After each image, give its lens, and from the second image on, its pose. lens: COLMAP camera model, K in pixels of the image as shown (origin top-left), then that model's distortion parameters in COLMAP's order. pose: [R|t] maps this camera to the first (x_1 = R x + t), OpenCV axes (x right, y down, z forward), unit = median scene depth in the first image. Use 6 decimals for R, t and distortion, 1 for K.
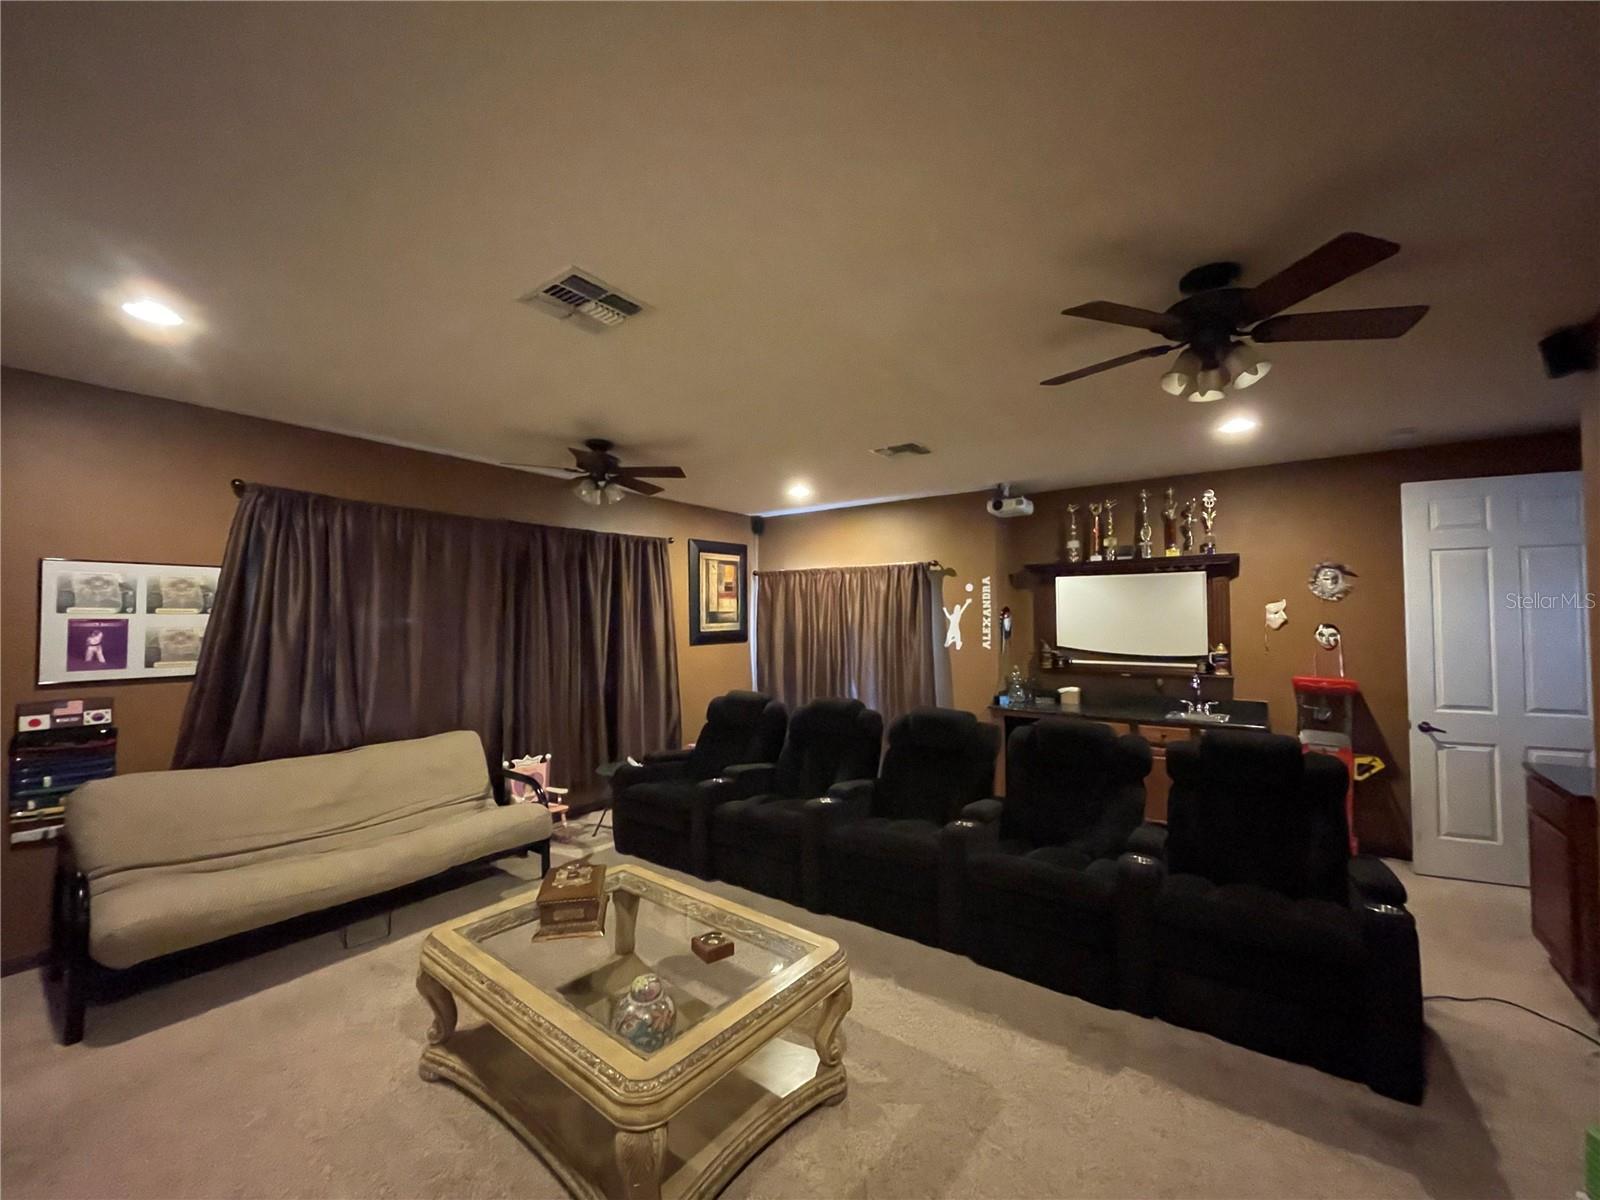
lens RADIAL K [[641.5, 0, 797.5], [0, 641.5, 606.1], [0, 0, 1]] dist [0.000150, 0.000147]
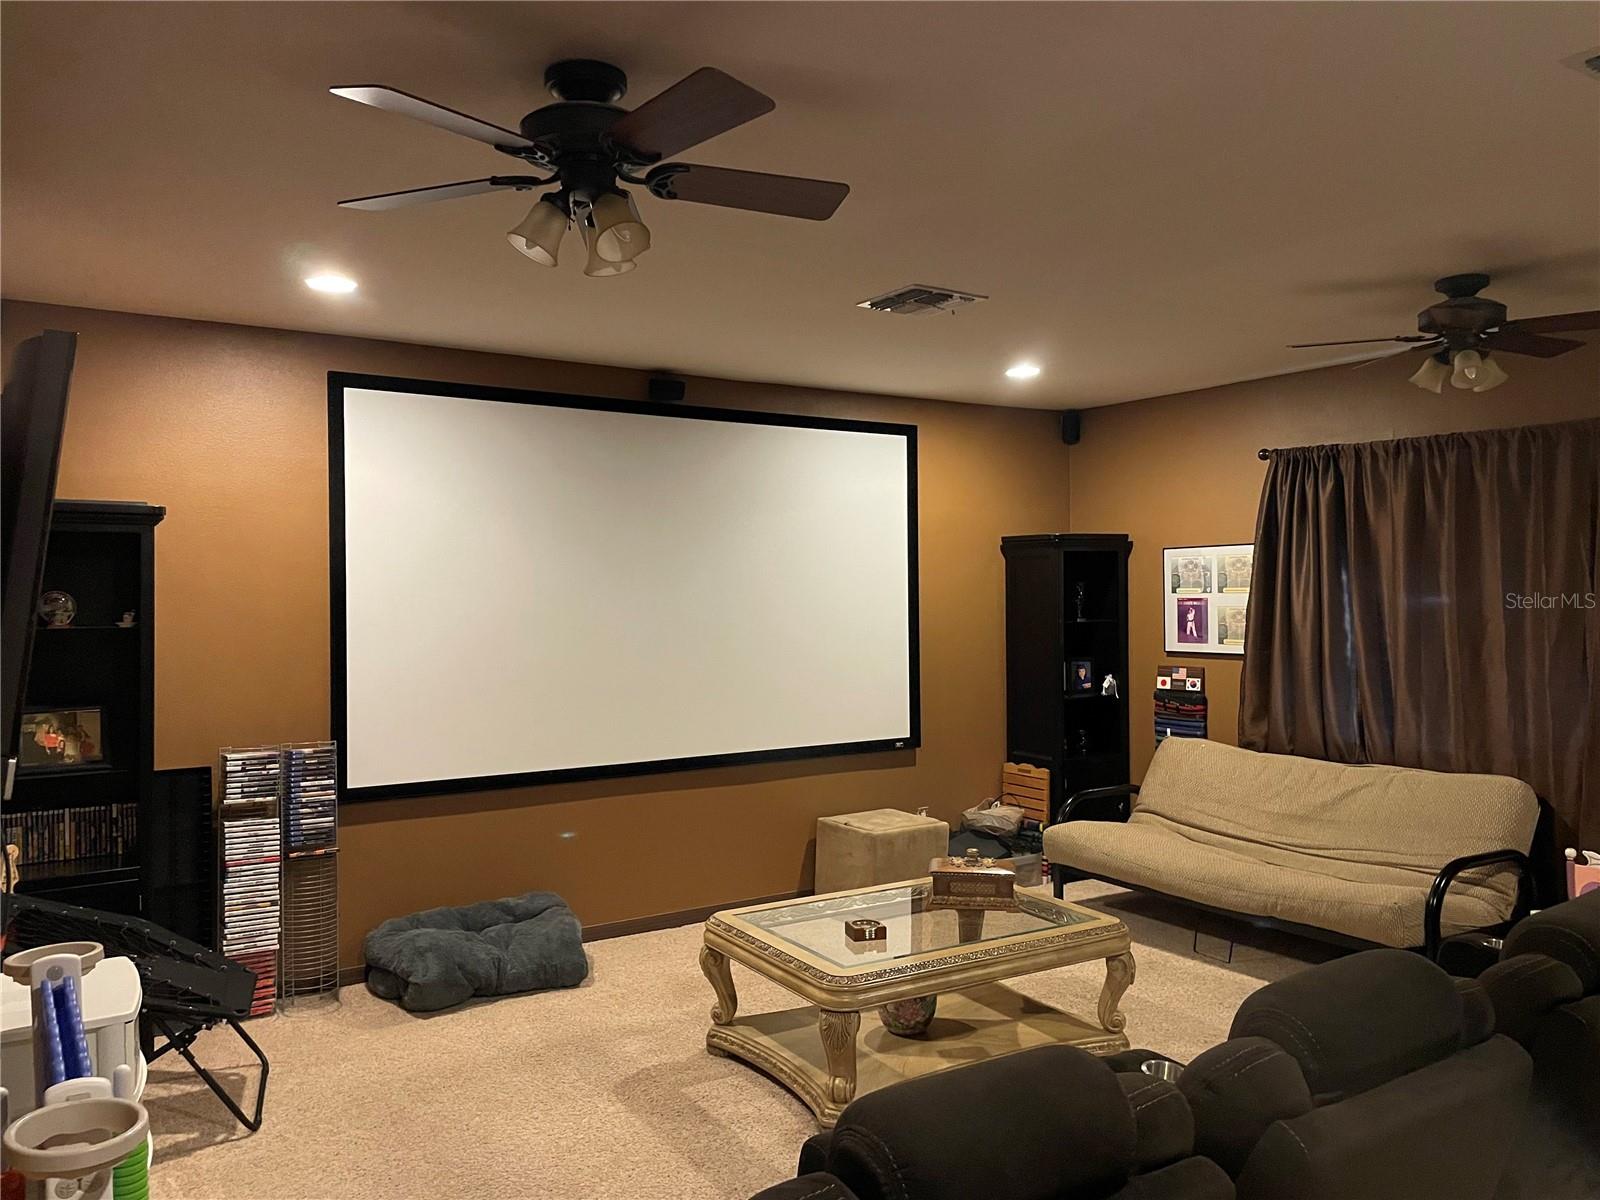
lens RADIAL K [[1217.9, 0, 799.3], [0, 1217.9, 592.7], [0, 0, 1]] dist [0.048409, -0.002119]
pose [[-0.339590, -0.004585, -0.940563, 1.177973], [0.020029, 0.999726, -0.012105, 0.022424], [0.940360, -0.022949, -0.339405, 1.076146]]
